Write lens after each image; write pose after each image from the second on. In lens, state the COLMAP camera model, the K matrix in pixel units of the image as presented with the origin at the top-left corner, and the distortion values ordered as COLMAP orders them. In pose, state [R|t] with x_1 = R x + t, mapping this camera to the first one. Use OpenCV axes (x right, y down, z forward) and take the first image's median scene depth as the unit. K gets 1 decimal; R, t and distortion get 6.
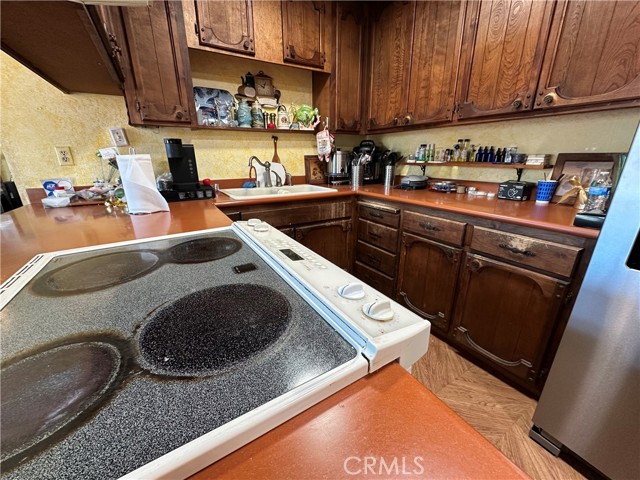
lens RADIAL K [[255.8, 0, 320.5], [0, 255.8, 239.0], [0, 0, 1]] dist [-0.001296, 0.000310]
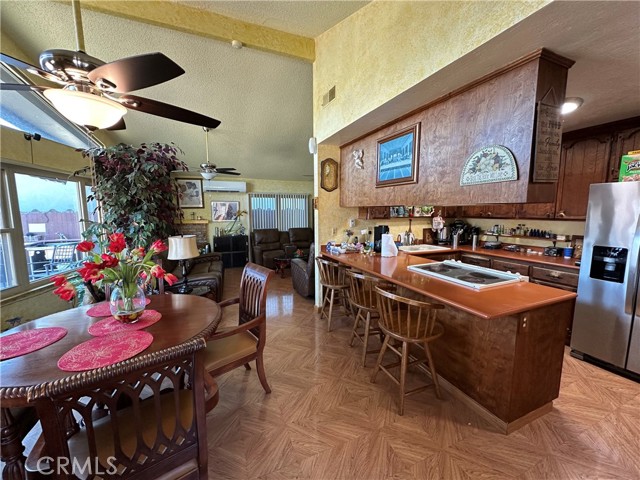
lens RADIAL K [[255.8, 0, 319.8], [0, 255.8, 239.8], [0, 0, 1]] dist [-0.001296, 0.000310]
pose [[0.989934, 0.020748, -0.140003, -0.646035], [-0.048295, 0.979345, -0.196345, 0.169843], [0.133038, 0.201130, 0.970488, -1.008805]]
